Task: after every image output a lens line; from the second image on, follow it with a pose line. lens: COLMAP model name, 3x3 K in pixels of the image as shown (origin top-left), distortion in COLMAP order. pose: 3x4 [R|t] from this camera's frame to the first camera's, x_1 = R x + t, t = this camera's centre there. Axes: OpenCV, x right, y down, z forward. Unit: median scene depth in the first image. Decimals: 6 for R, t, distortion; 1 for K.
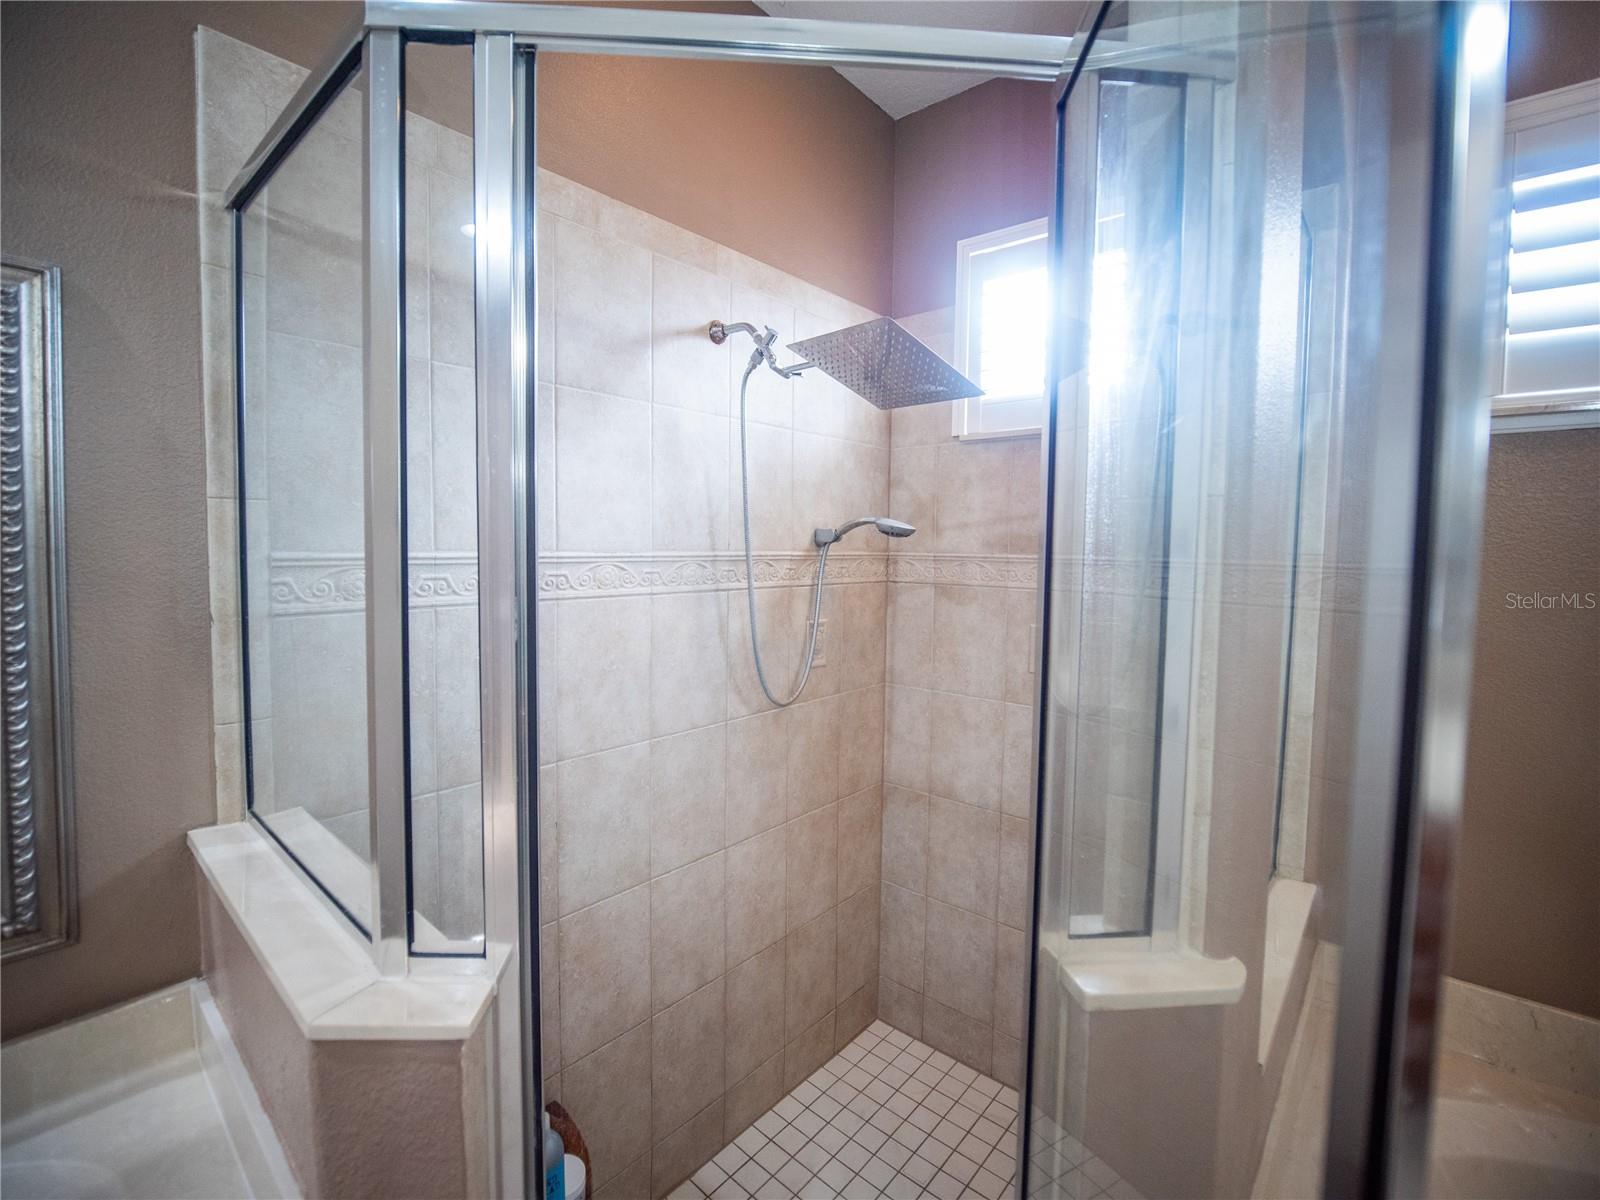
lens RADIAL K [[727.8, 0, 791.3], [0, 727.8, 583.2], [0, 0, 1]] dist [-0.015215, -0.001513]
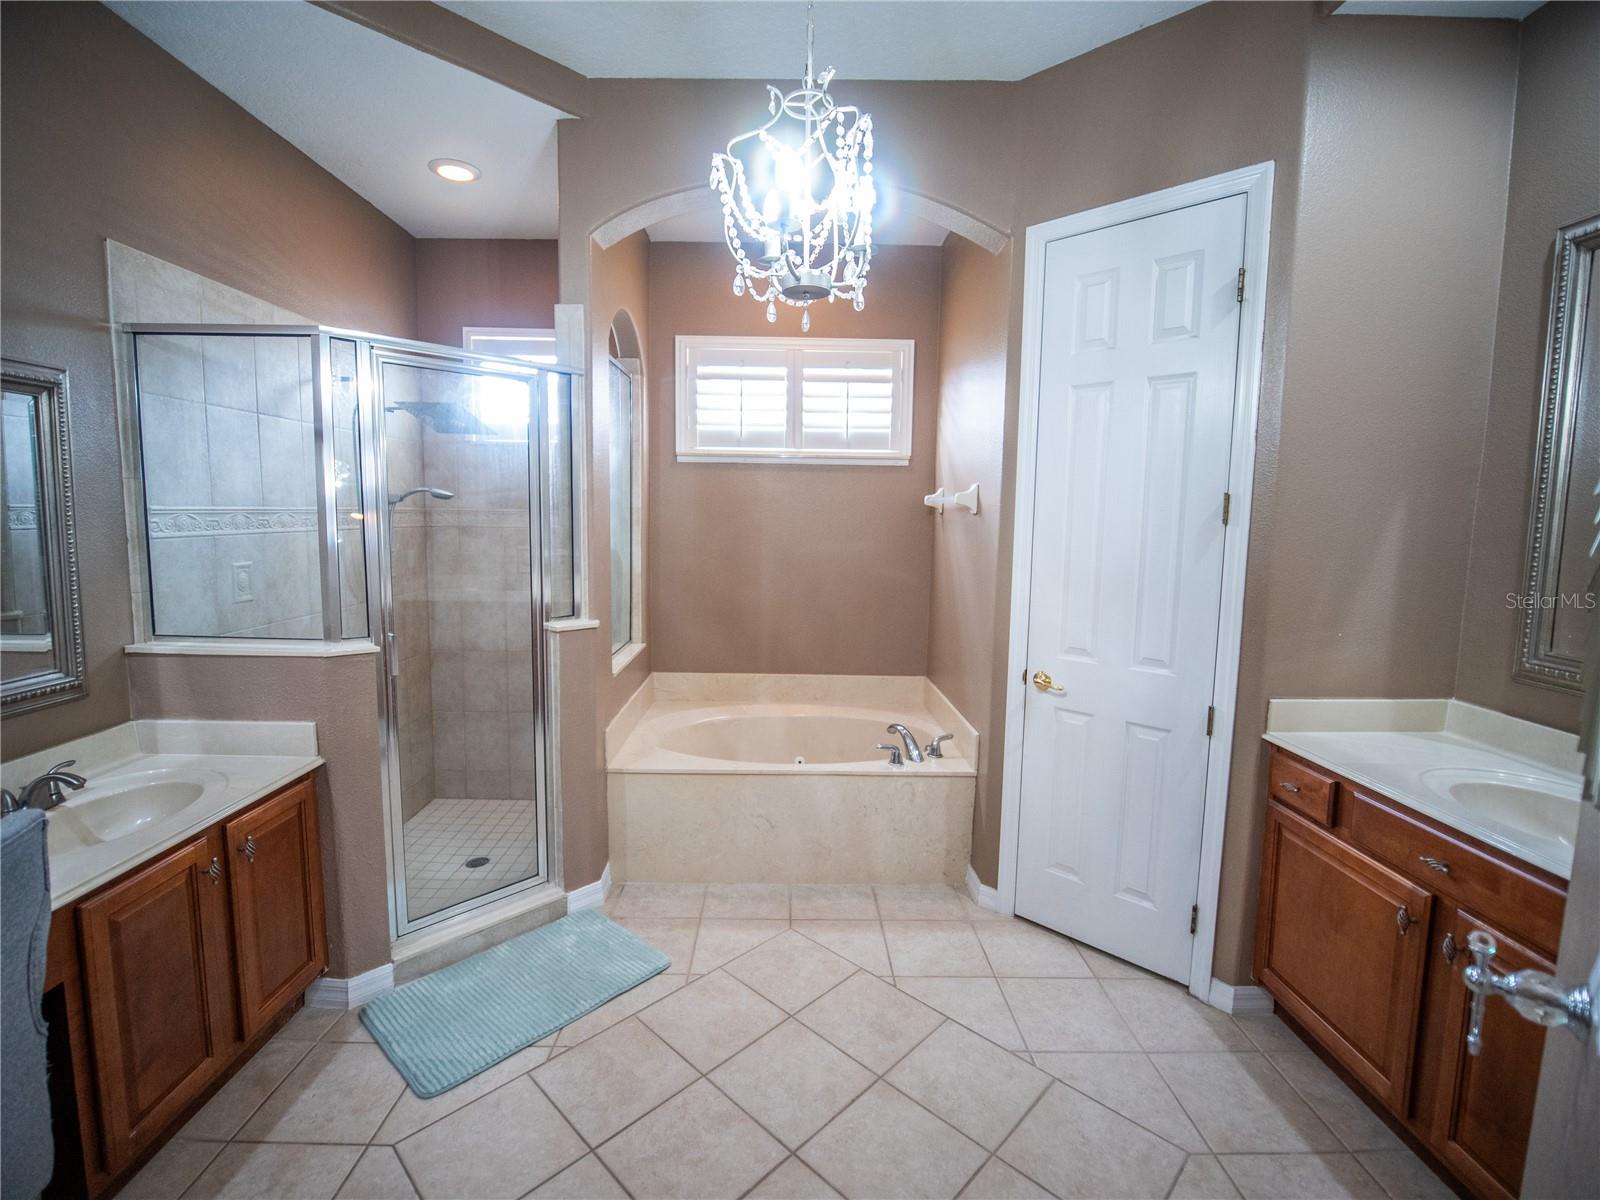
lens RADIAL K [[727.8, 0, 791.3], [0, 727.8, 583.2], [0, 0, 1]] dist [-0.015215, -0.001513]
pose [[0.750018, -0.066199, 0.658097, -0.353560], [0.029970, 0.997358, 0.066171, 0.044662], [-0.660738, -0.029906, 0.750020, -0.809865]]
